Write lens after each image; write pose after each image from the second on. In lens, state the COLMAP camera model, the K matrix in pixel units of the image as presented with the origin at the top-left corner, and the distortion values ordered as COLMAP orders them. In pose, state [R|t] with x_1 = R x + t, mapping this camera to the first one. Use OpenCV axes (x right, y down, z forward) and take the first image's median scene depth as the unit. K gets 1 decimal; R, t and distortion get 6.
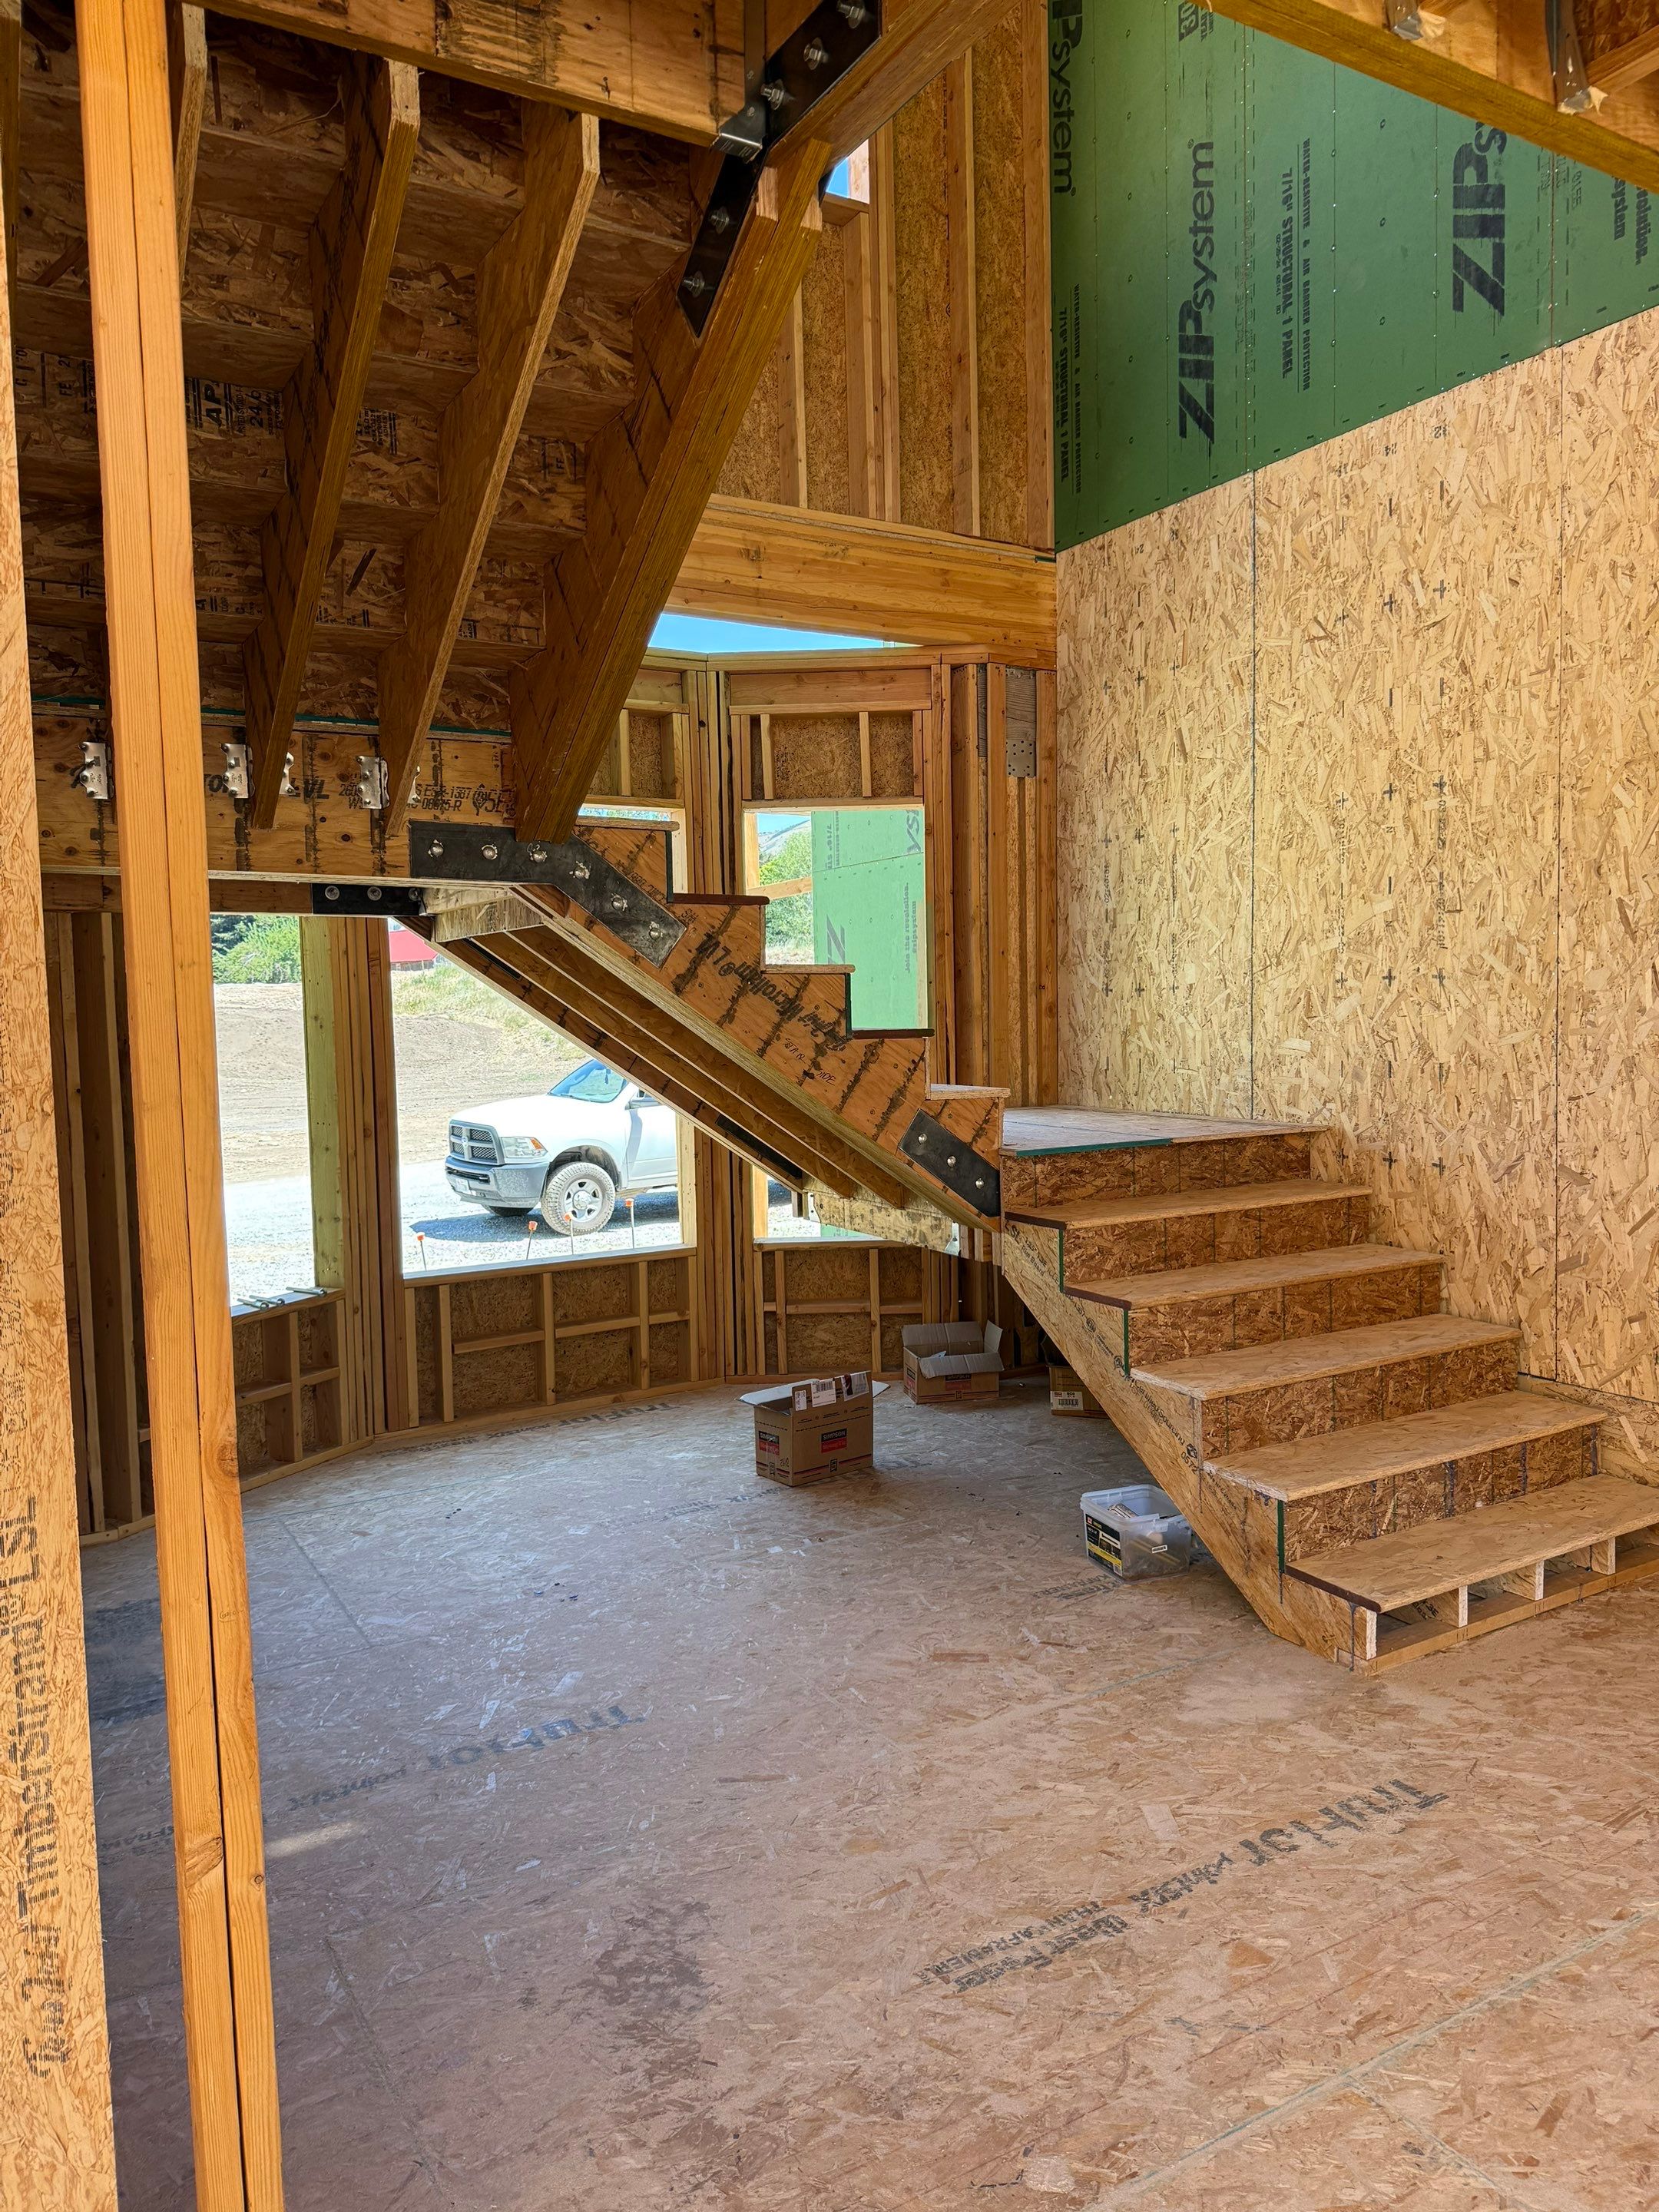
lens RADIAL K [[1609.7, 0, 829.5], [0, 1609.7, 1106.0], [0, 0, 1]] dist [0.005633, 0.003906]
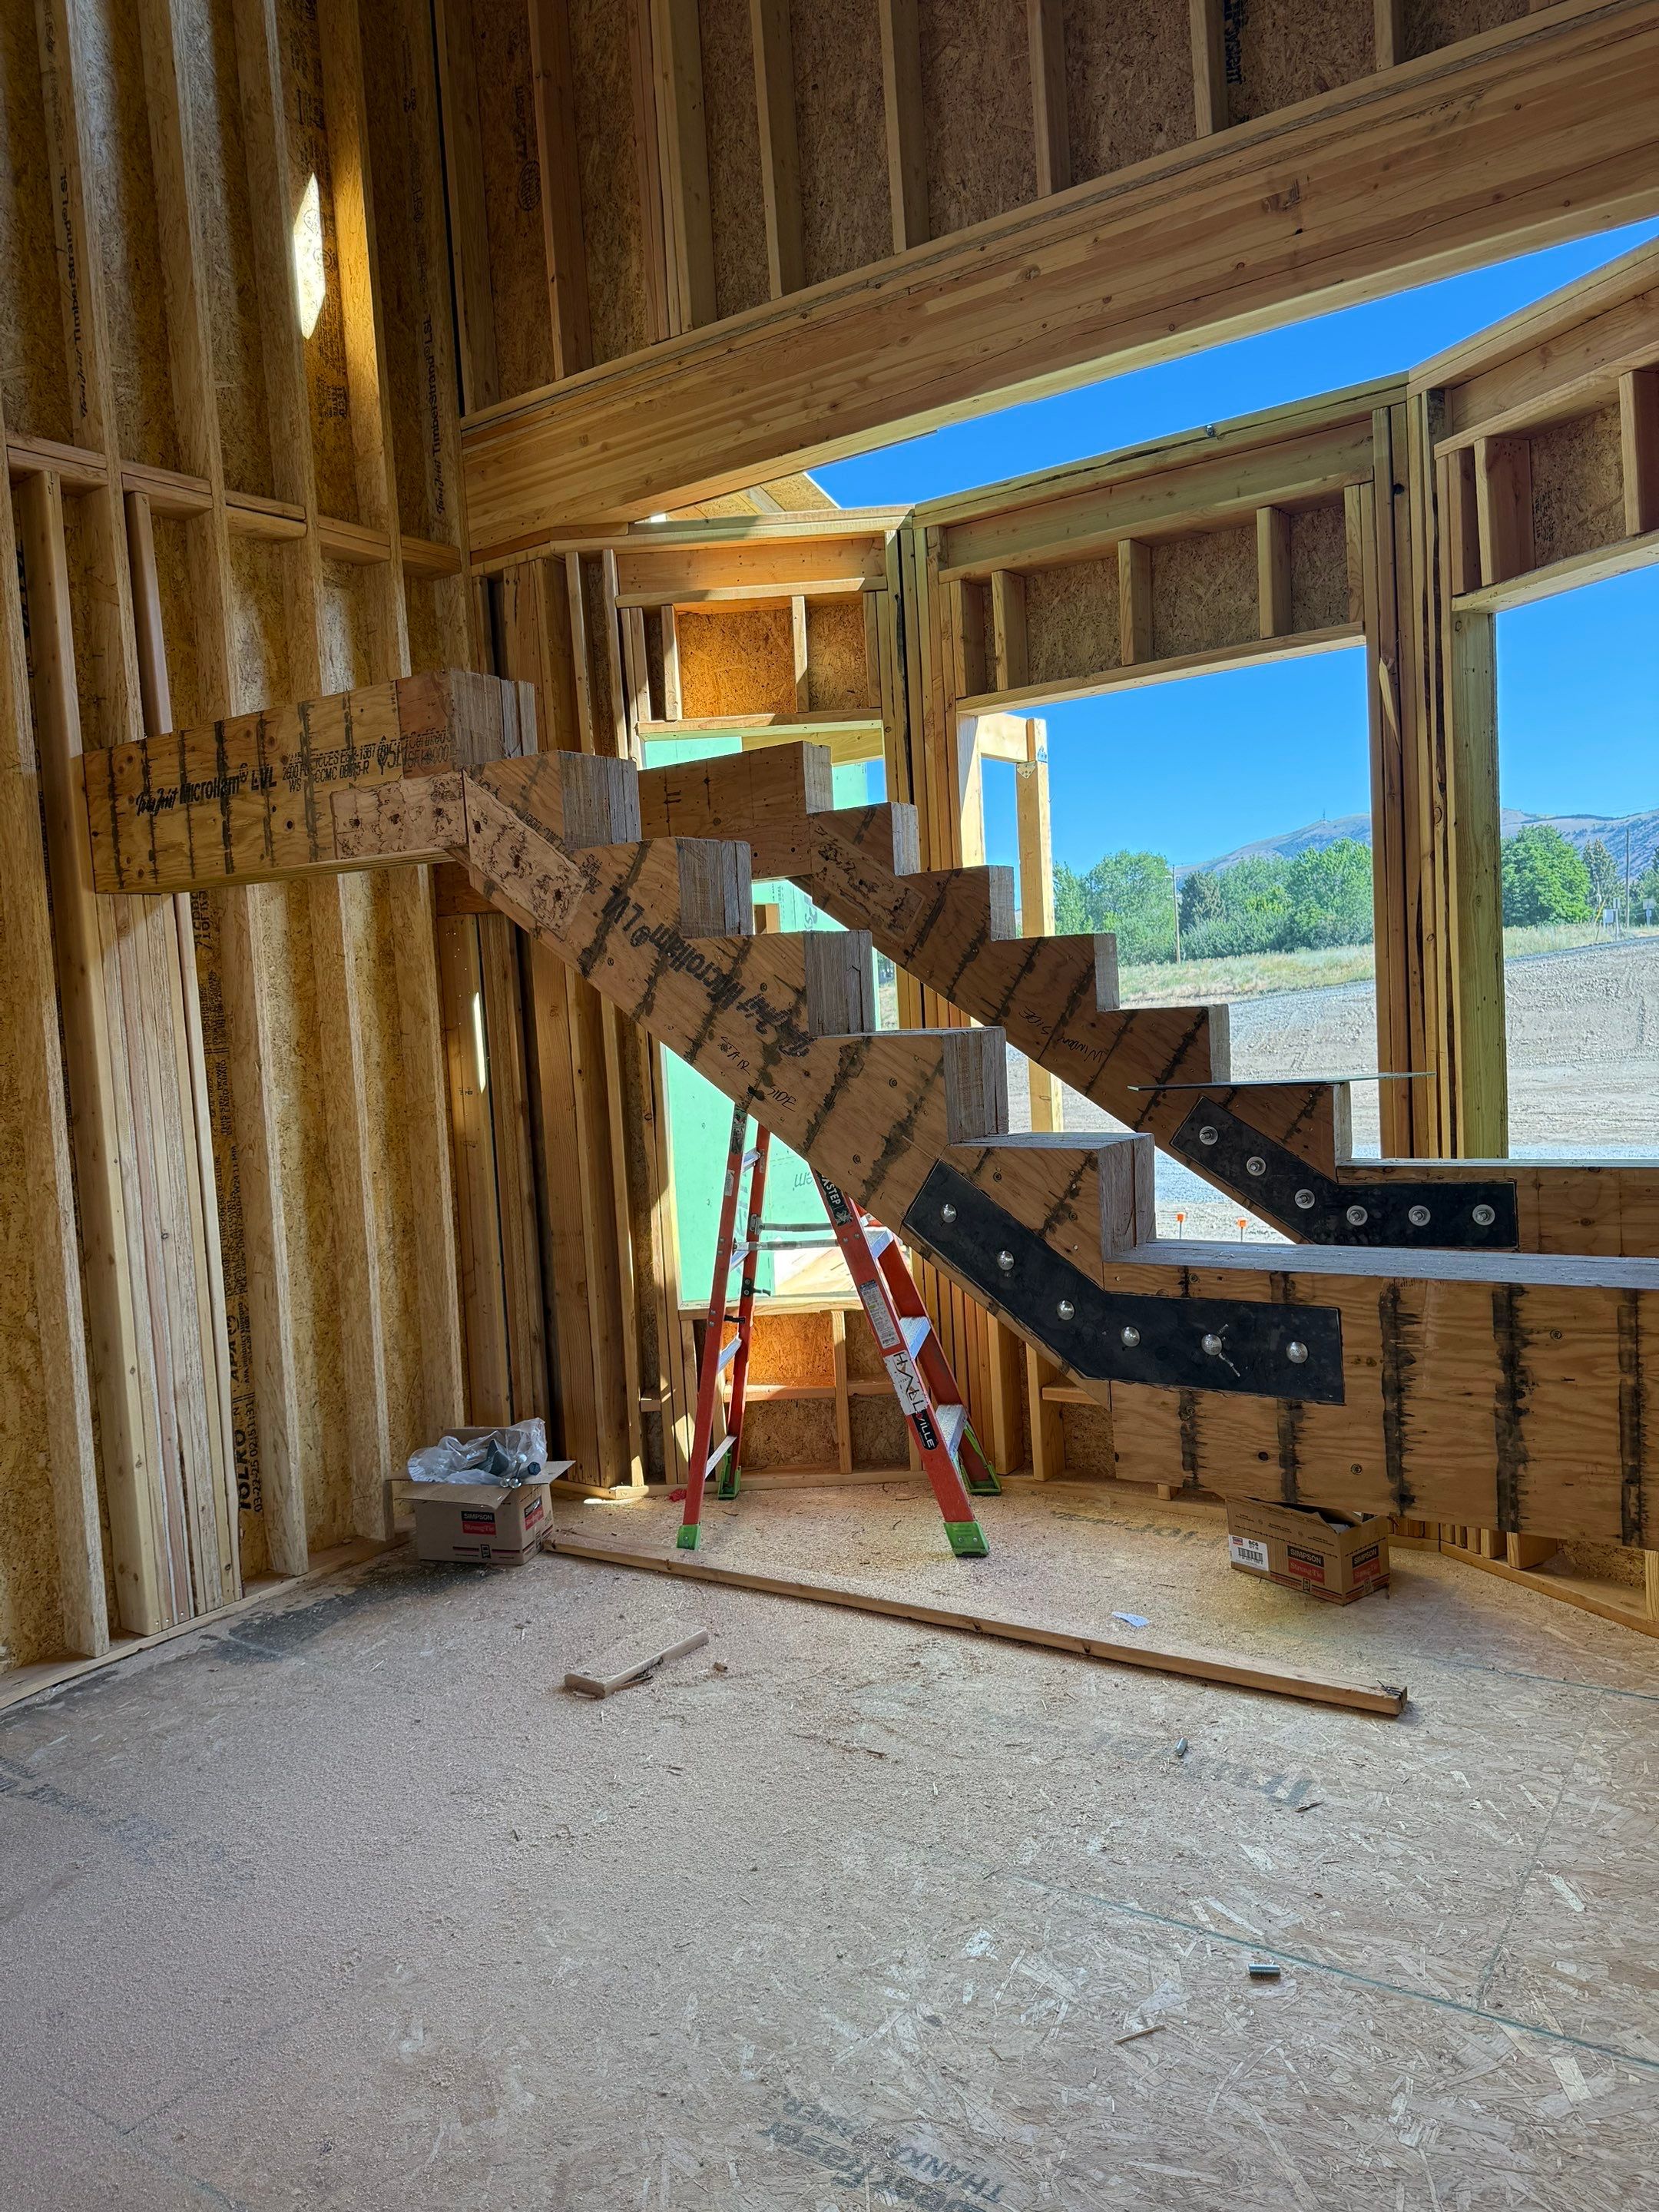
lens RADIAL K [[1609.7, 0, 829.5], [0, 1609.7, 1106.0], [0, 0, 1]] dist [0.005633, 0.003906]
pose [[0.396009, 0.060730, -0.916236, 0.580265], [-0.005917, 0.997959, 0.063589, -0.054876], [0.918228, -0.019761, 0.395560, 0.772029]]
